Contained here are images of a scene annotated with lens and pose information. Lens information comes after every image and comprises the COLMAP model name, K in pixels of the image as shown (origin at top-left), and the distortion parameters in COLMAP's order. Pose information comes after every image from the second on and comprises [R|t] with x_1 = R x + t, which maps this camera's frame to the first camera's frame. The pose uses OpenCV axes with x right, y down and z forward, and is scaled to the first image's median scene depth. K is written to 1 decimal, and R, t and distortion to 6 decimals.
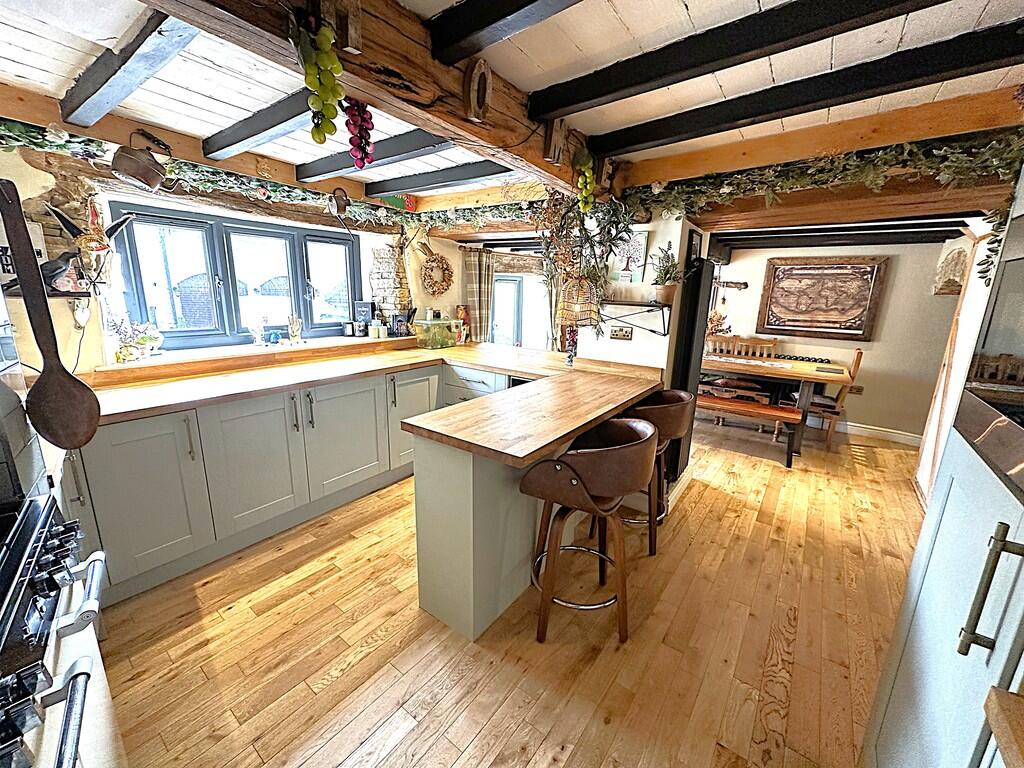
lens RADIAL K [[407.4, 0, 513.1], [0, 407.4, 384.4], [0, 0, 1]] dist [-0.000867, -0.000110]
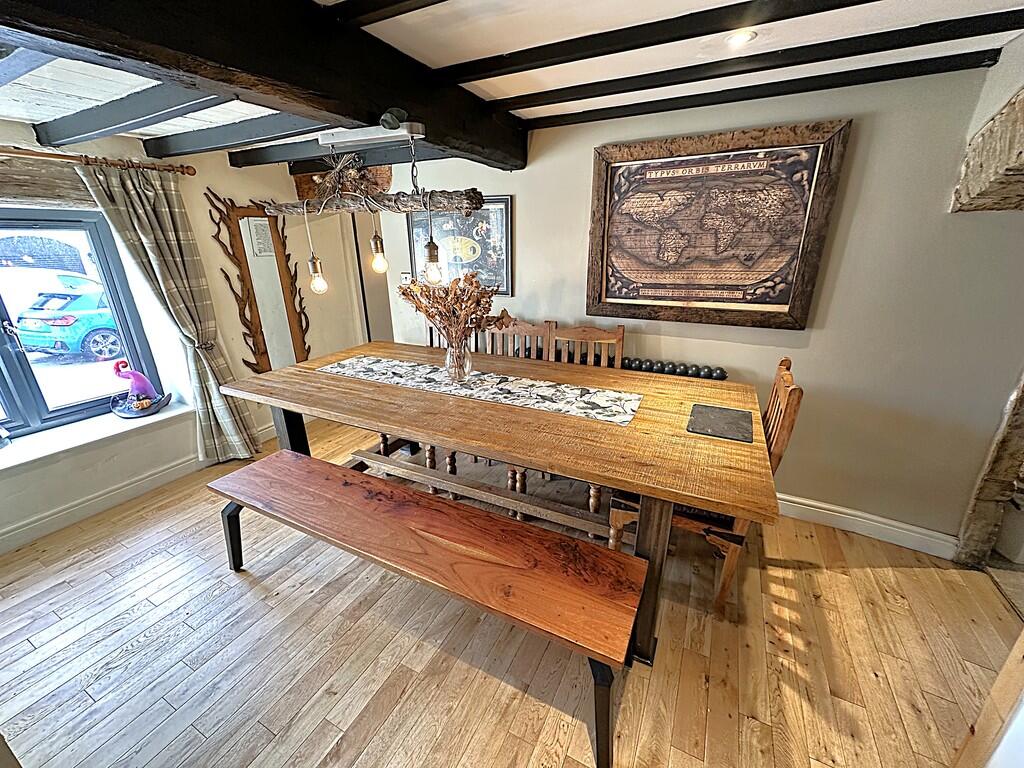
lens RADIAL K [[407.0, 0, 512.0], [0, 407.0, 384.0], [0, 0, 1]] dist [0.000969, 0.000139]
pose [[0.984618, -0.093186, 0.147794, 0.470759], [0.076406, 0.990374, 0.115419, -0.117312], [-0.157127, -0.102351, 0.982260, 0.582332]]
